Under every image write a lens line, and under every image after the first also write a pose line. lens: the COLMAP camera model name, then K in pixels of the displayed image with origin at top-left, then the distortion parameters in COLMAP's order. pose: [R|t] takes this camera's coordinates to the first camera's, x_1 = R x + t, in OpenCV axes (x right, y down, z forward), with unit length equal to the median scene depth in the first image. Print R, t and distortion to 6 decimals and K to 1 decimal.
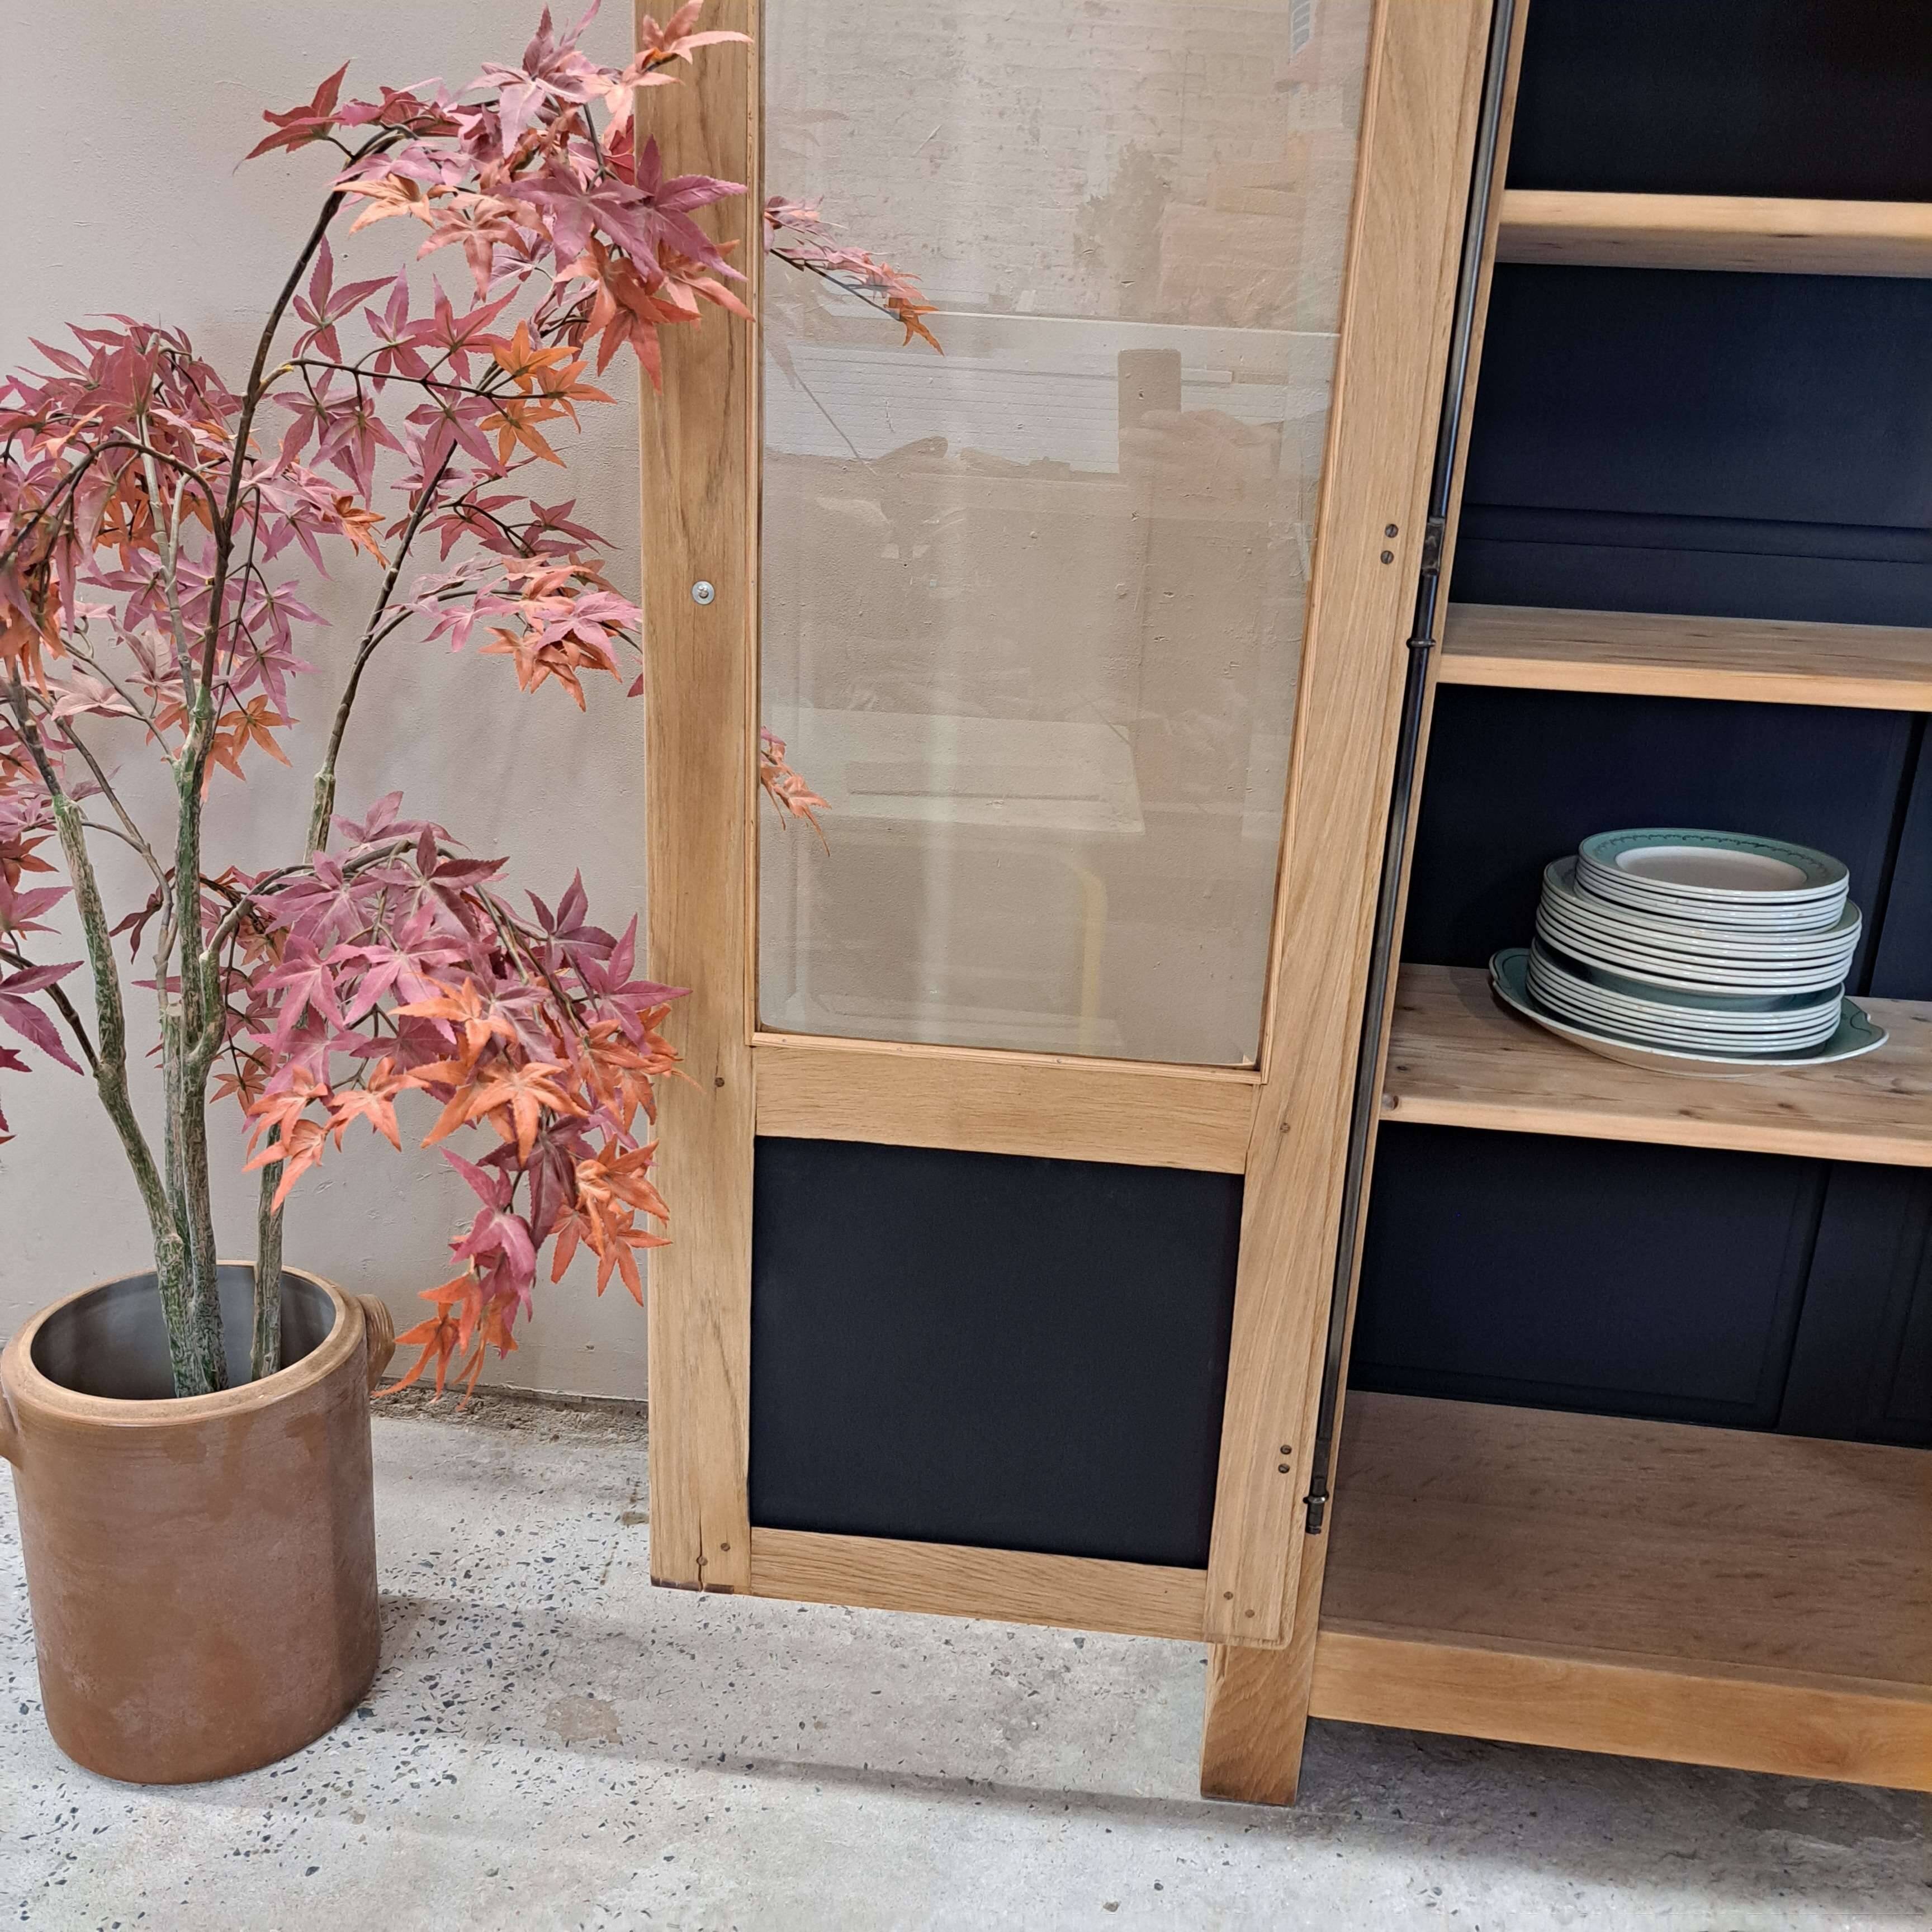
lens RADIAL K [[1868.2, 0, 968.9], [0, 1868.2, 1004.3], [0, 0, 1]] dist [0.095988, -0.131967]
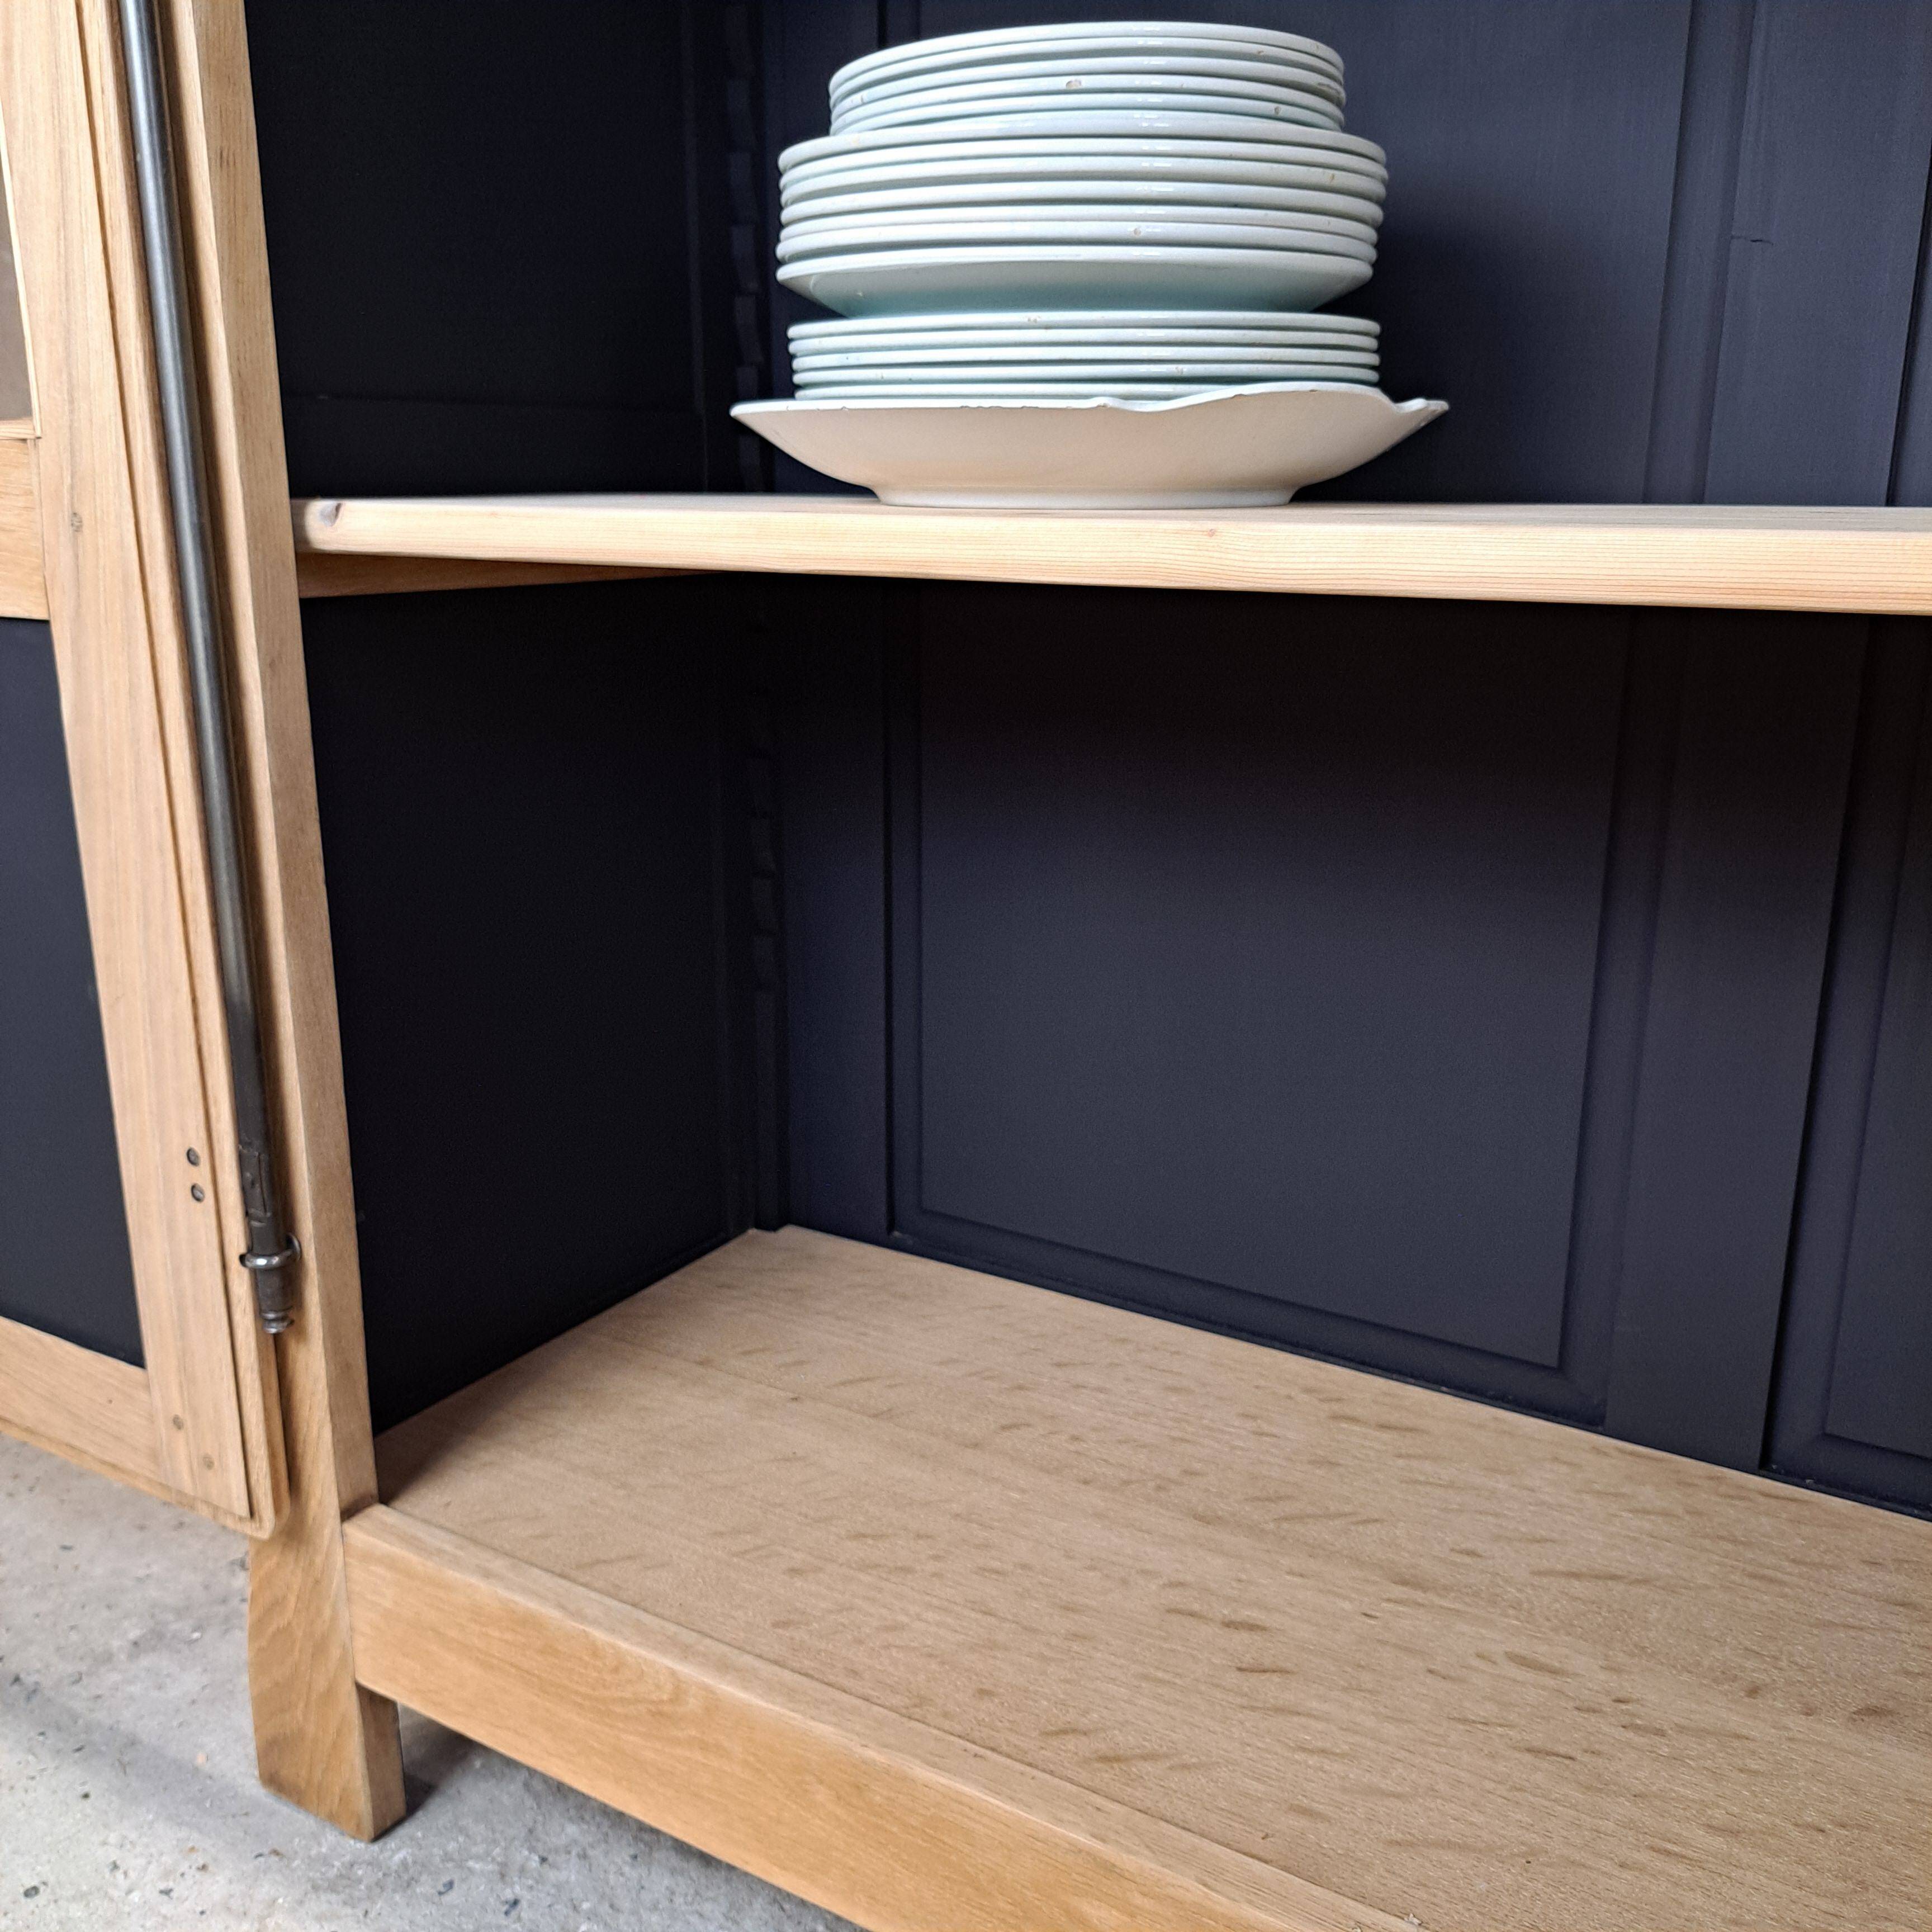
lens RADIAL K [[1878.6, 0, 962.8], [0, 1878.6, 966.3], [0, 0, 1]] dist [0.083758, -0.133804]
pose [[0.905633, 0.072649, -0.417794, 0.602880], [-0.103599, 0.993267, -0.051852, 0.183974], [0.411214, 0.090242, 0.907061, 0.570515]]
